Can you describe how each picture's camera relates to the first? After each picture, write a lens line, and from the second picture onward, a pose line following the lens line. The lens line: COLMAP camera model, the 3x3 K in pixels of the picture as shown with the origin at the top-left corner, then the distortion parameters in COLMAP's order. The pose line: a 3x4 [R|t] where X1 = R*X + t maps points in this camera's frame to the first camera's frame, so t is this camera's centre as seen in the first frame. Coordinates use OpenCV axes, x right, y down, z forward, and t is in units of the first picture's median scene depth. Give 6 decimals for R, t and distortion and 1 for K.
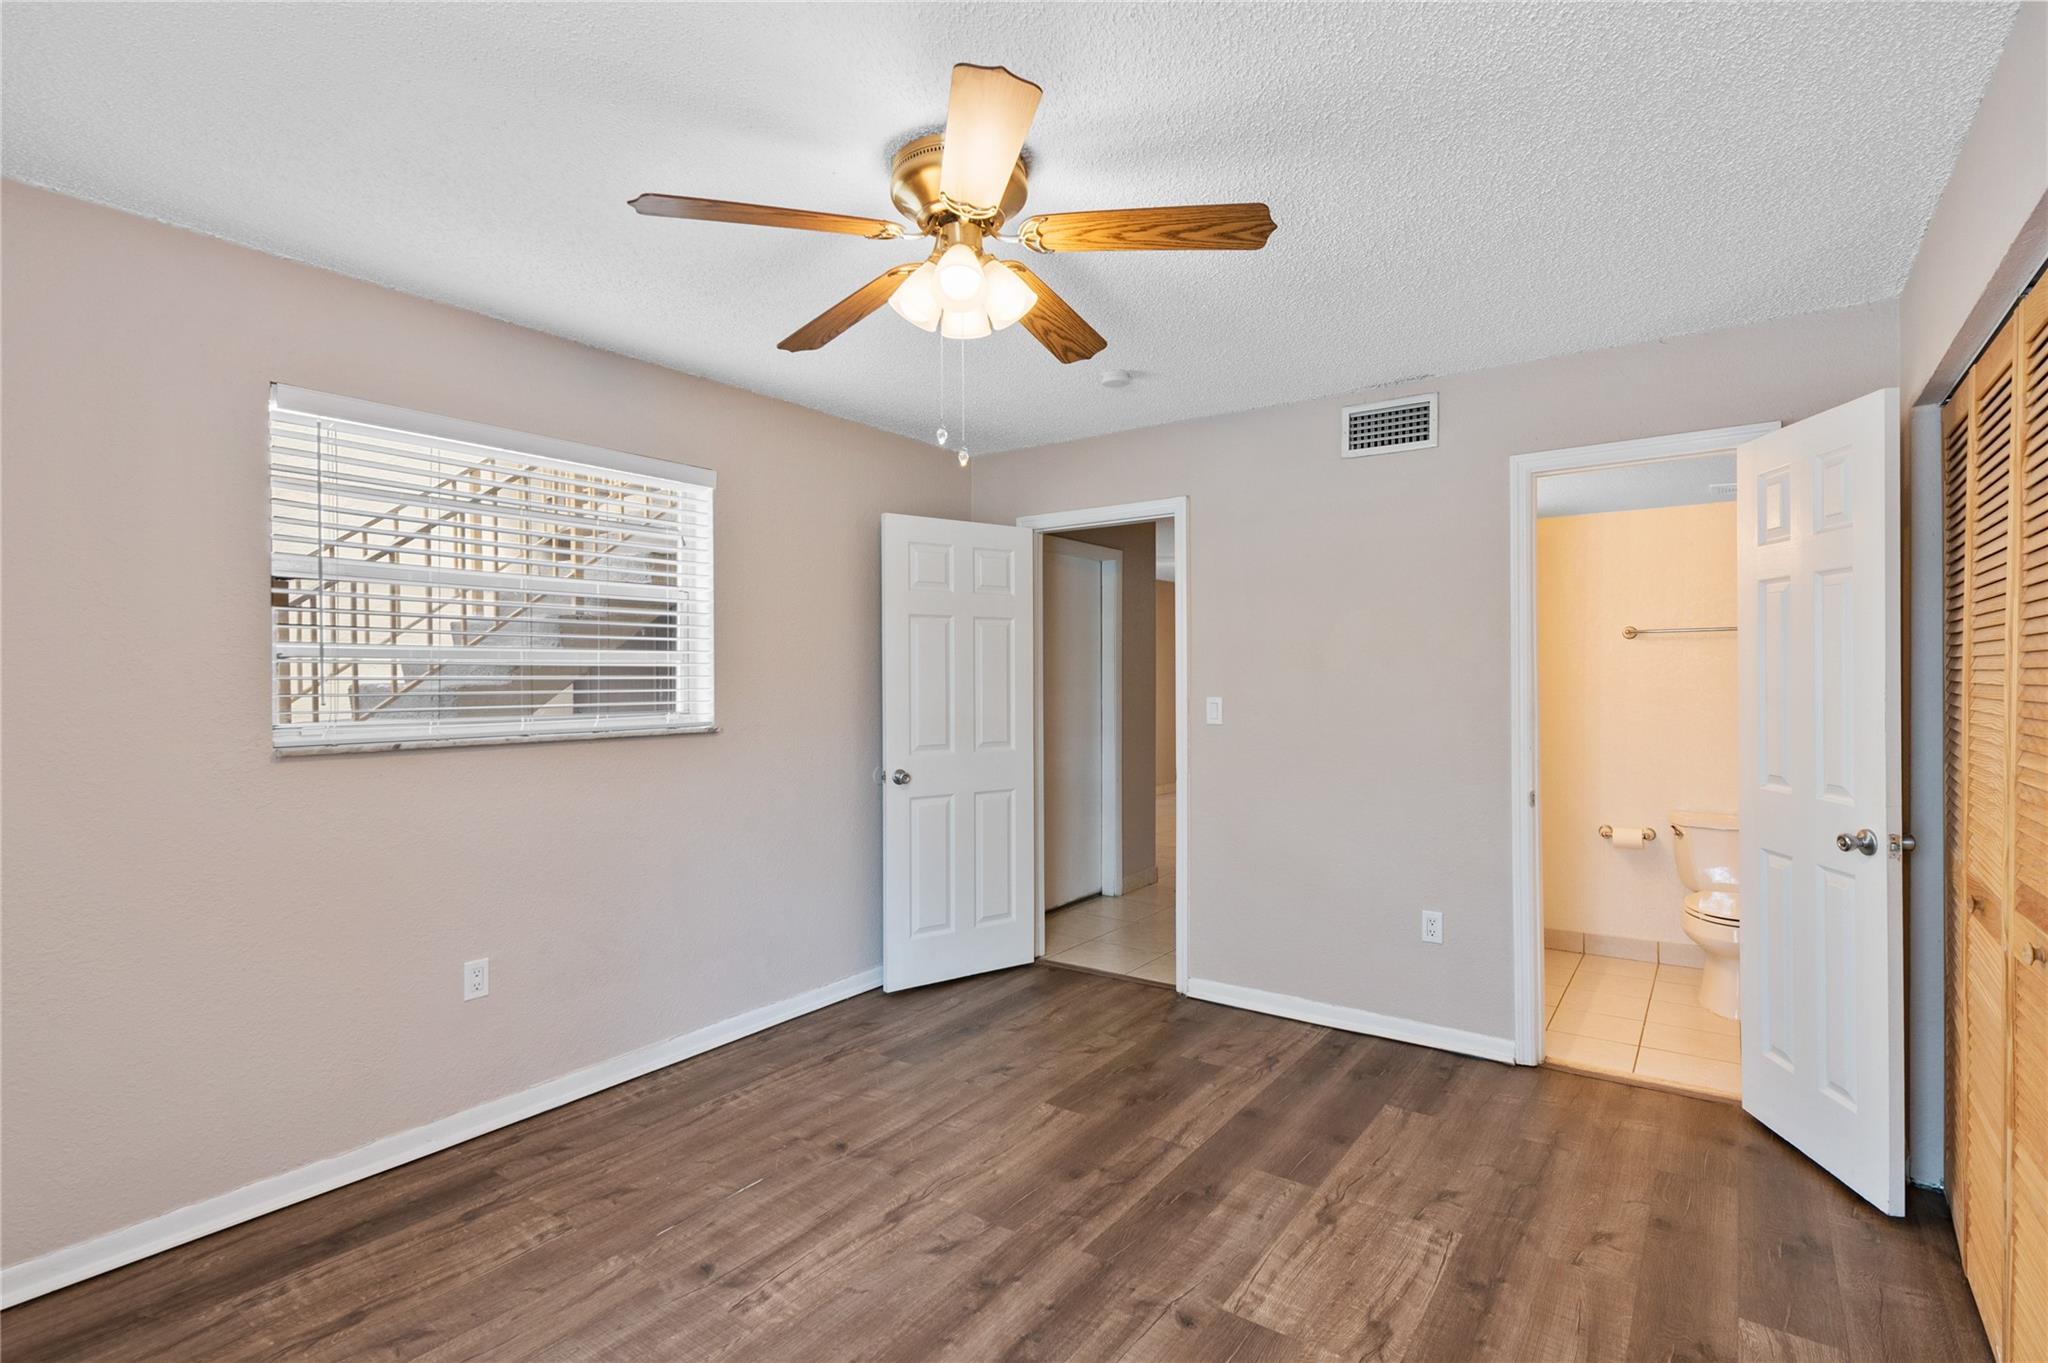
lens RADIAL K [[957.6, 0, 1024.2], [0, 957.6, 683.6], [0, 0, 1]] dist [0.001285, 0.000148]
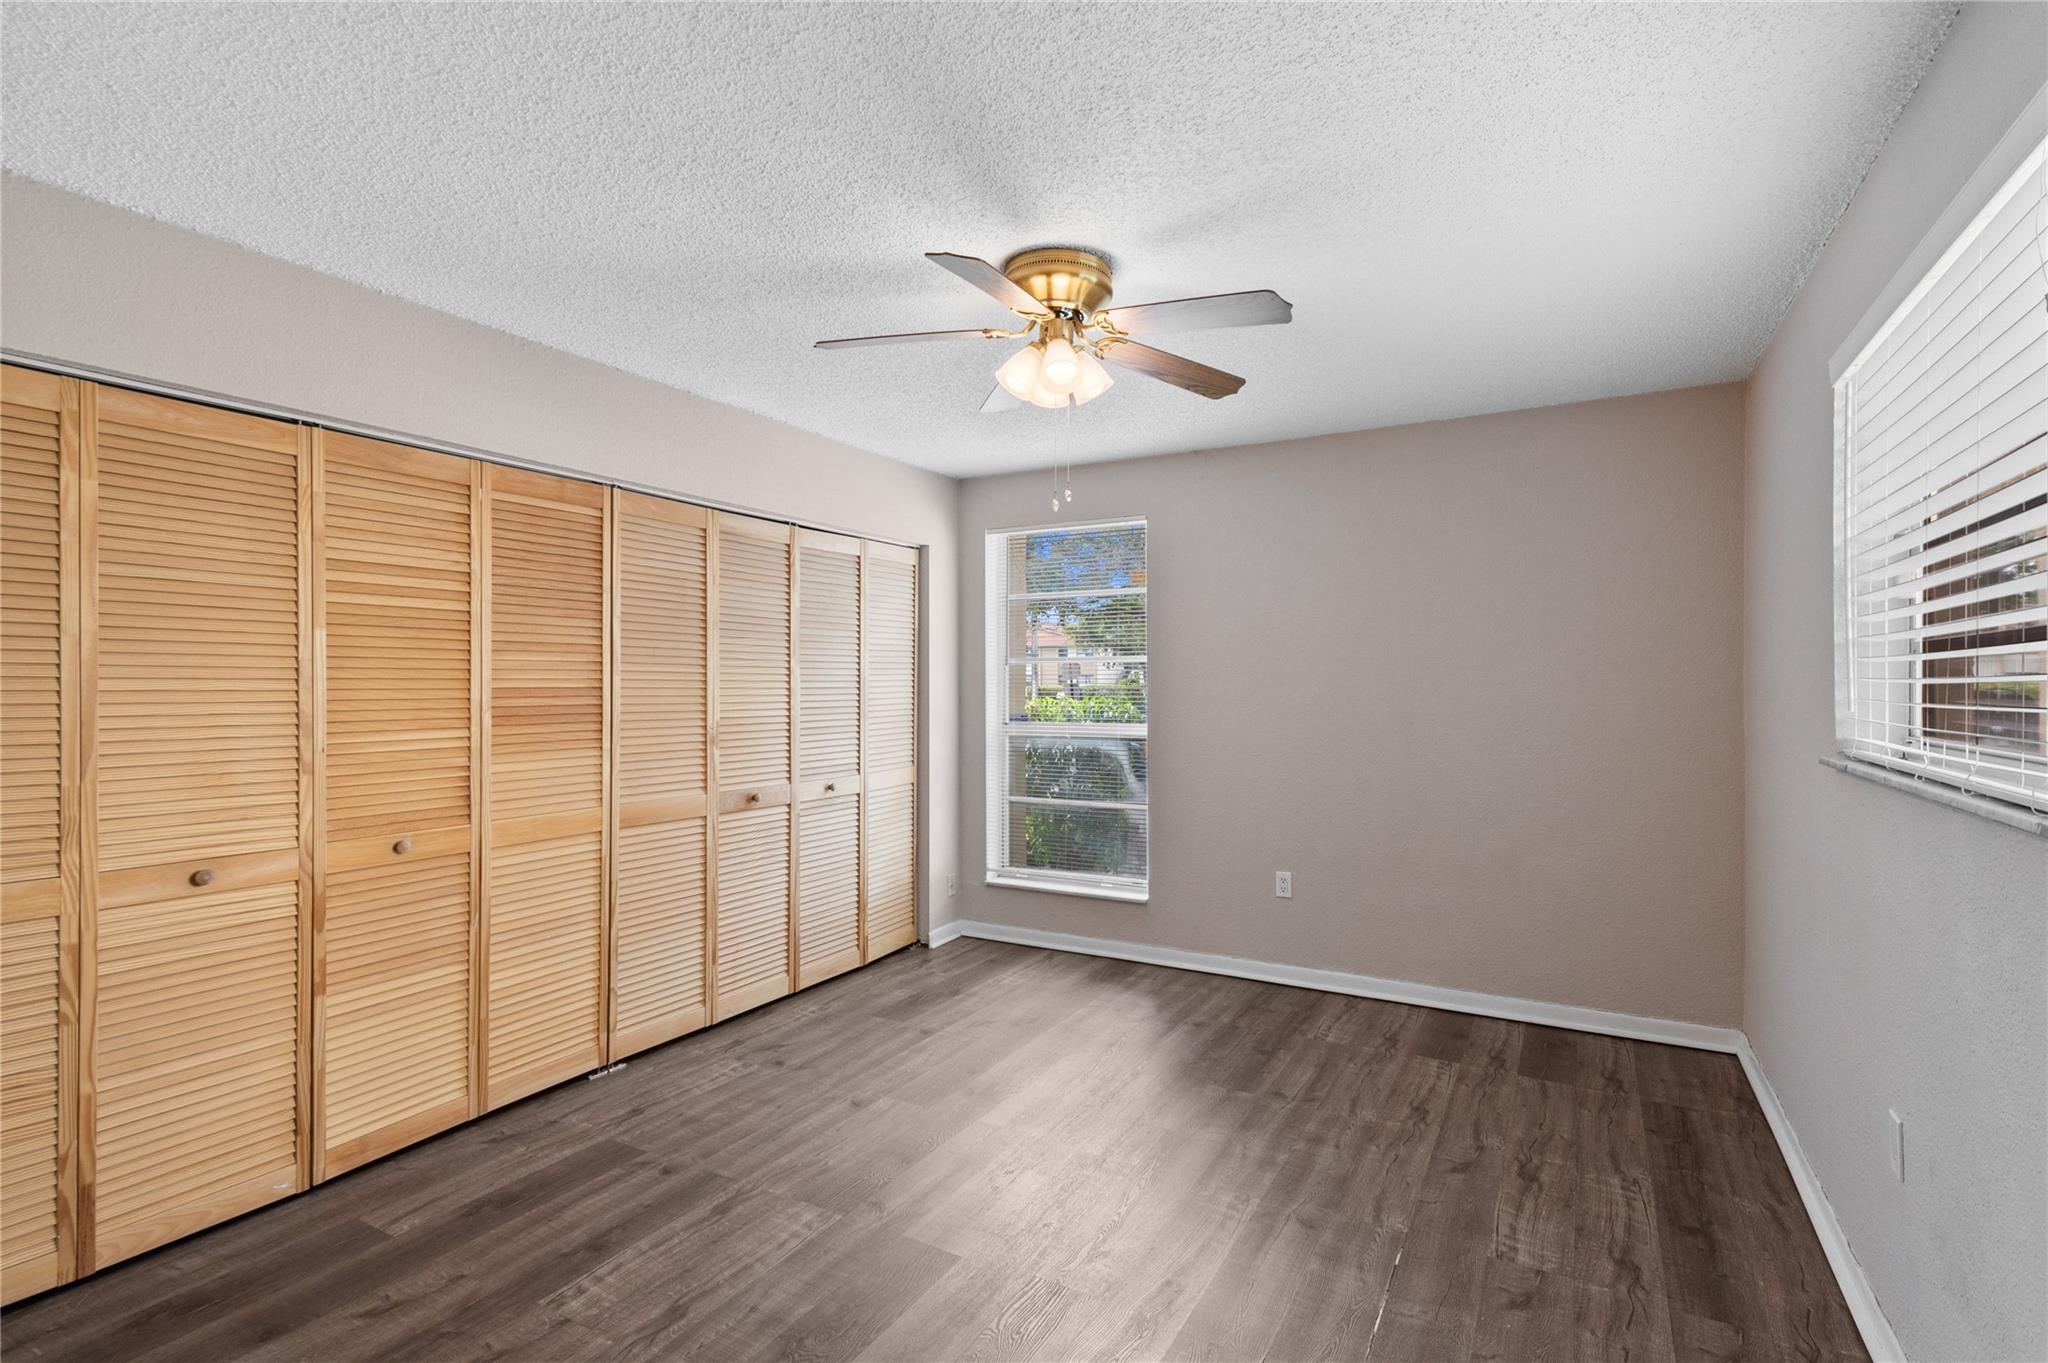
lens RADIAL K [[957.6, 0, 1023.4], [0, 957.6, 682.1], [0, 0, 1]] dist [0.001285, 0.000148]
pose [[-0.993333, 0.003669, -0.115223, 0.102157], [0.003377, 0.999991, 0.002728, -0.007566], [0.115231, 0.002321, -0.993336, 1.869832]]
